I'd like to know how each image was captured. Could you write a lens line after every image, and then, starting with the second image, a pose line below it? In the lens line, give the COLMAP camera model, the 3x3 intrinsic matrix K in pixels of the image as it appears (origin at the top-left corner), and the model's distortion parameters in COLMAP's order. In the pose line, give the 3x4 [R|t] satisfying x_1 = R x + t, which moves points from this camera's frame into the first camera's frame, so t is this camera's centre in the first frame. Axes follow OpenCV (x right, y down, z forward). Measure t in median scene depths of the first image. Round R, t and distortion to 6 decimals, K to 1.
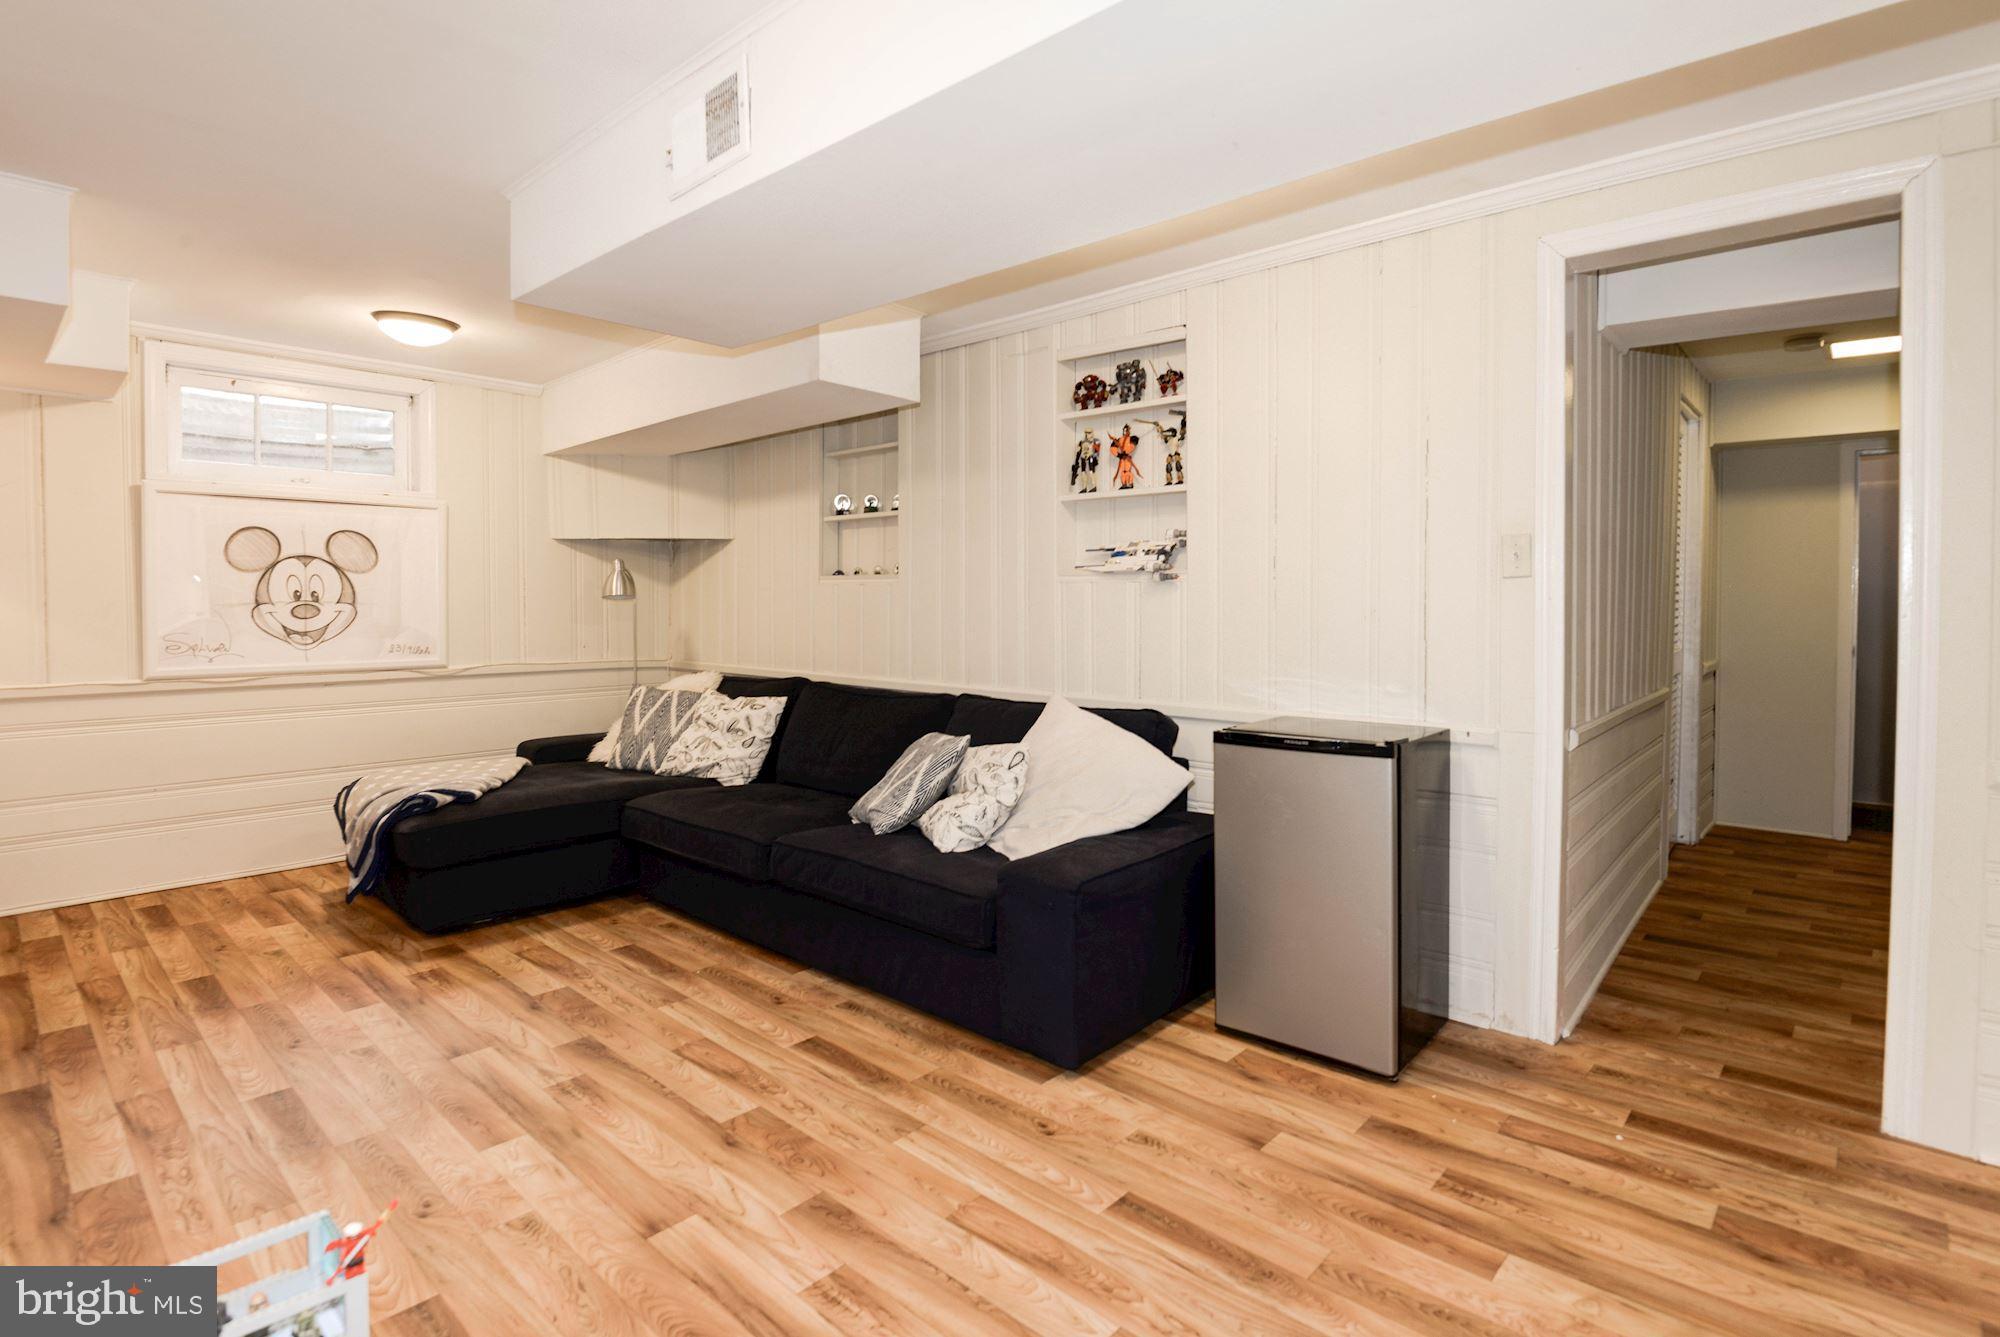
lens RADIAL K [[951.2, 0, 1035.4], [0, 951.2, 624.0], [0, 0, 1]] dist [-0.000828, -0.018337]
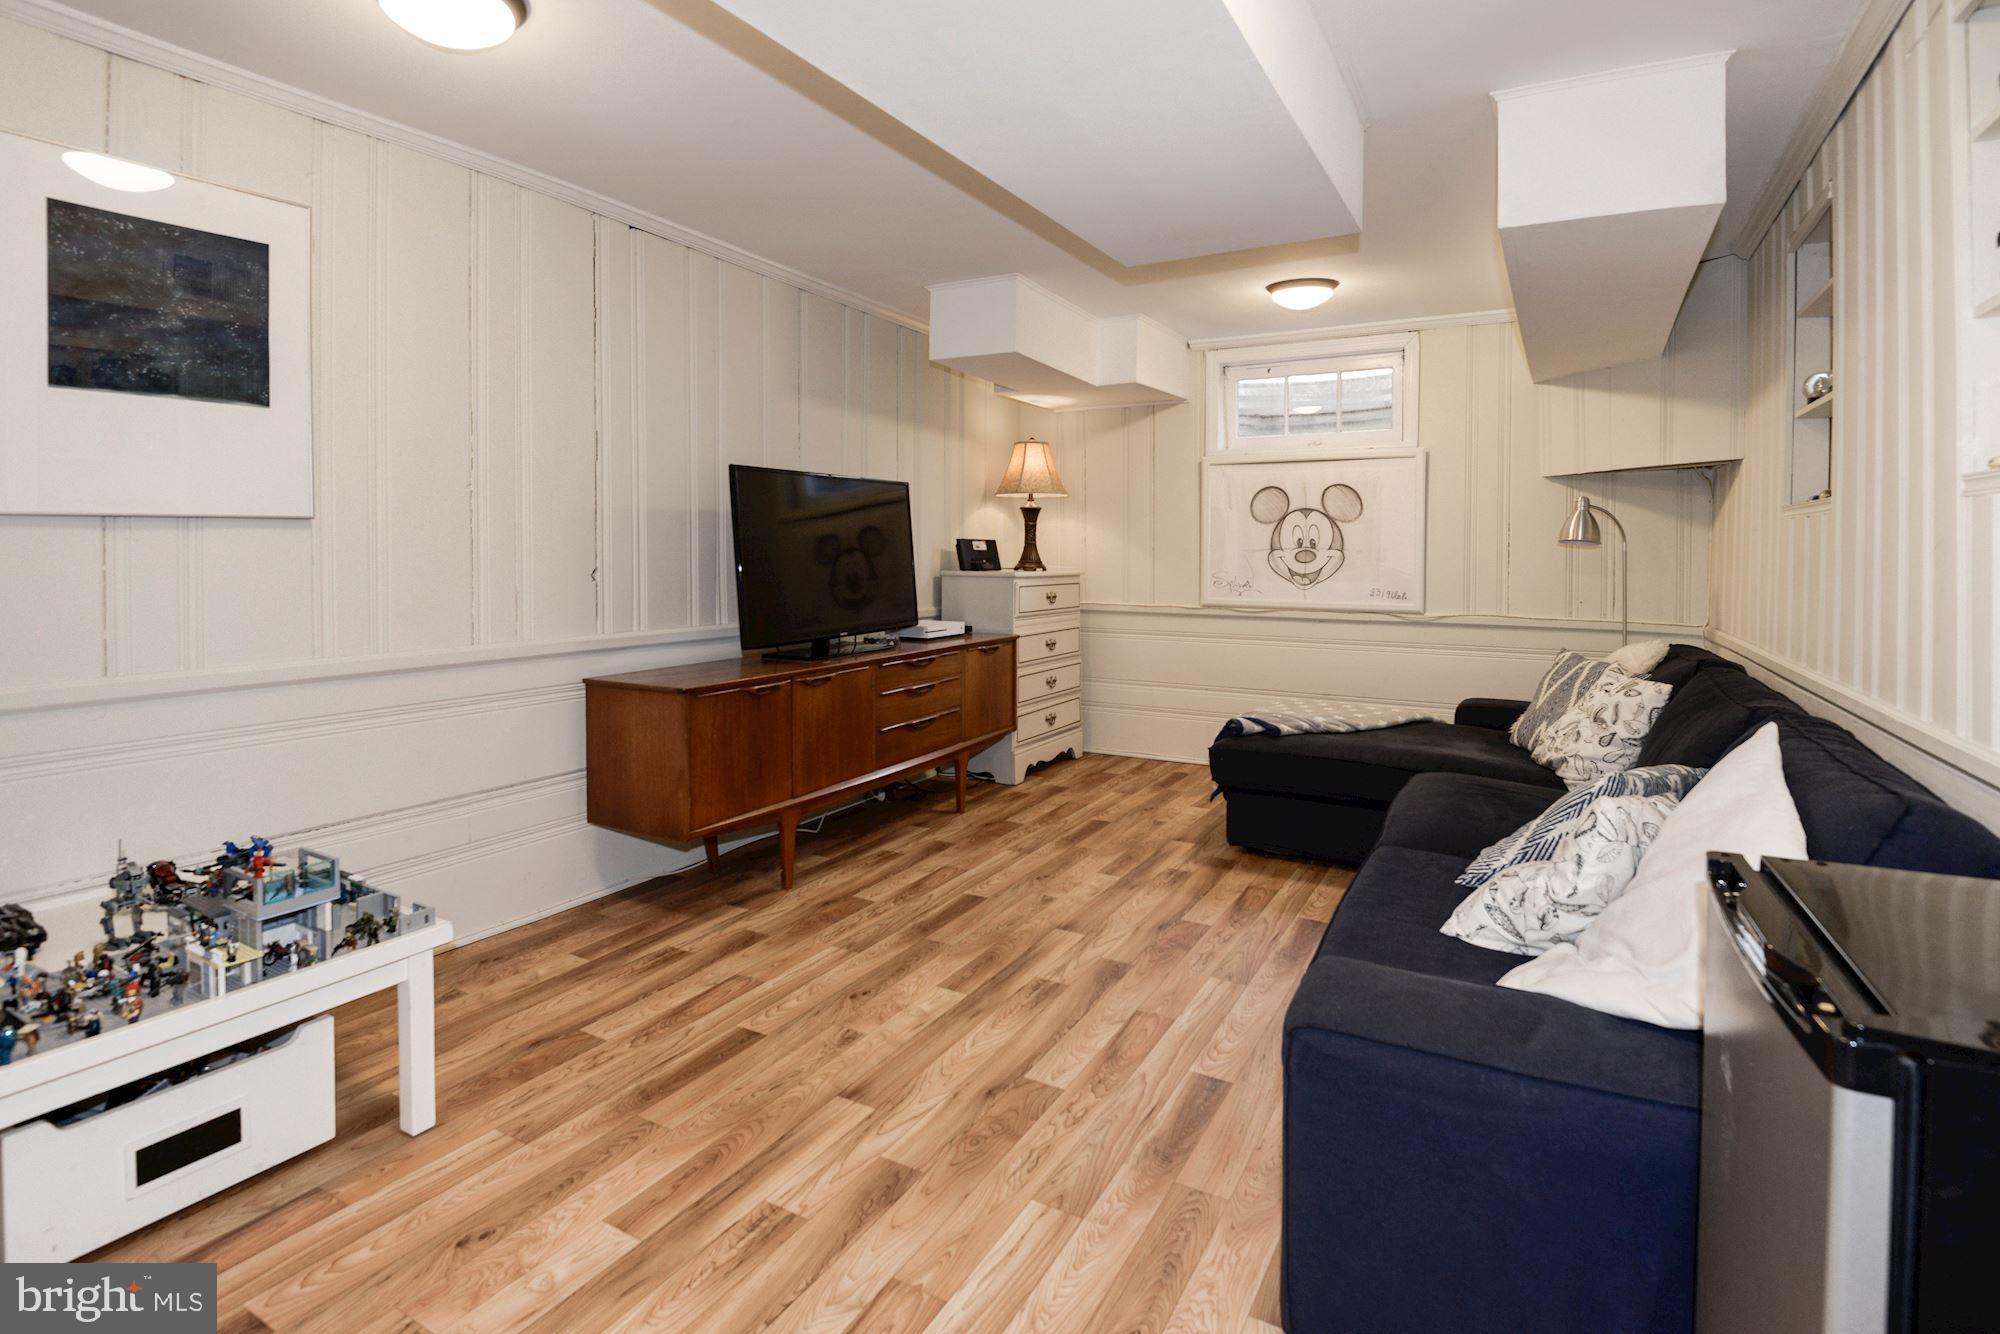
lens RADIAL K [[915.2, 0, 897.2], [0, 915.2, 566.9], [0, 0, 1]] dist [-0.000293, -0.000155]
pose [[0.218992, 0.018923, -0.975543, 0.239080], [-0.027593, 0.999532, 0.013195, -0.001535], [0.975336, 0.024029, 0.219412, 0.289014]]
